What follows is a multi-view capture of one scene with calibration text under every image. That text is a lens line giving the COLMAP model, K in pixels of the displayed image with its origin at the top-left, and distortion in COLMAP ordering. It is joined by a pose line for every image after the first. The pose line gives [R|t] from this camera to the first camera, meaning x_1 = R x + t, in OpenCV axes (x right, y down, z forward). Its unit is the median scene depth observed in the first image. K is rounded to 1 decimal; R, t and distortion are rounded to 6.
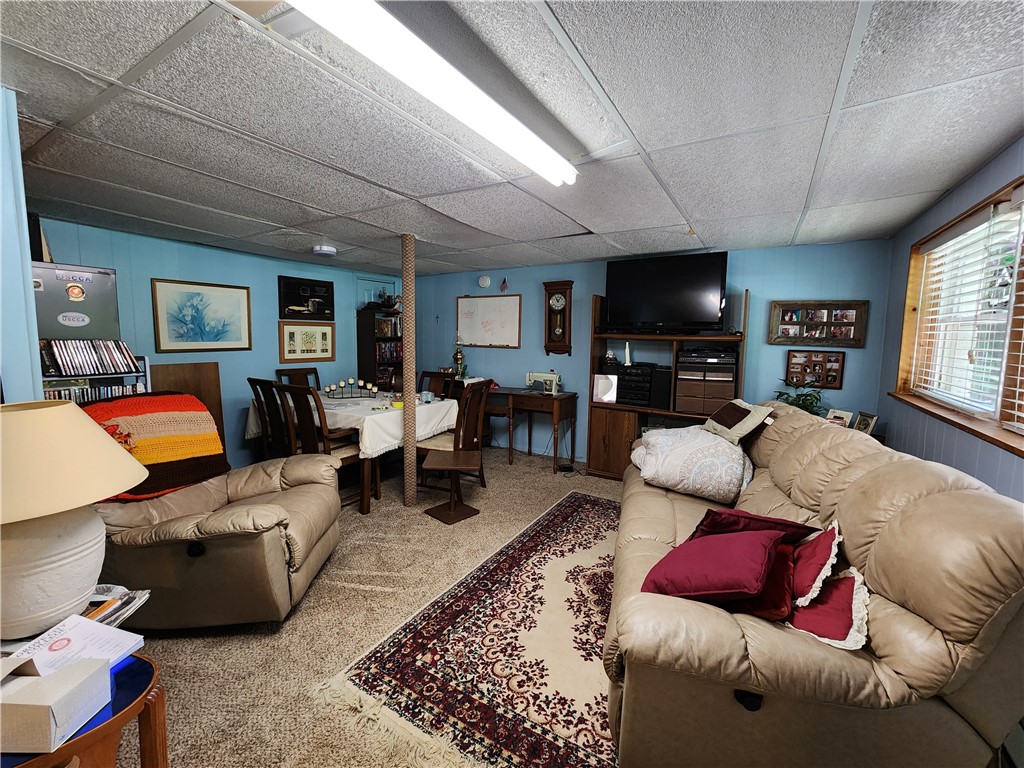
lens RADIAL K [[422.0, 0, 511.0], [0, 422.0, 380.5], [0, 0, 1]] dist [-0.002532, 0.000426]
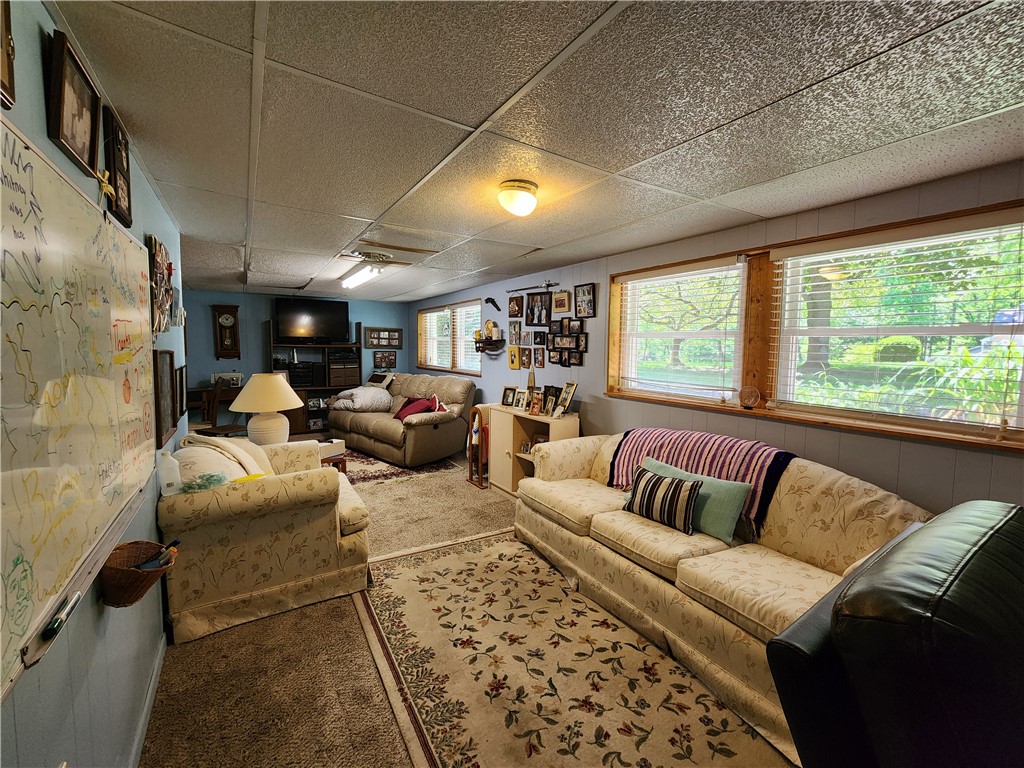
lens RADIAL K [[422.0, 0, 515.3], [0, 422.0, 378.3], [0, 0, 1]] dist [-0.002532, 0.000426]
pose [[0.438328, -0.081306, 0.895130, -0.921528], [0.096176, 0.994425, 0.043230, 0.038704], [-0.893655, 0.067141, 0.443704, -0.540777]]
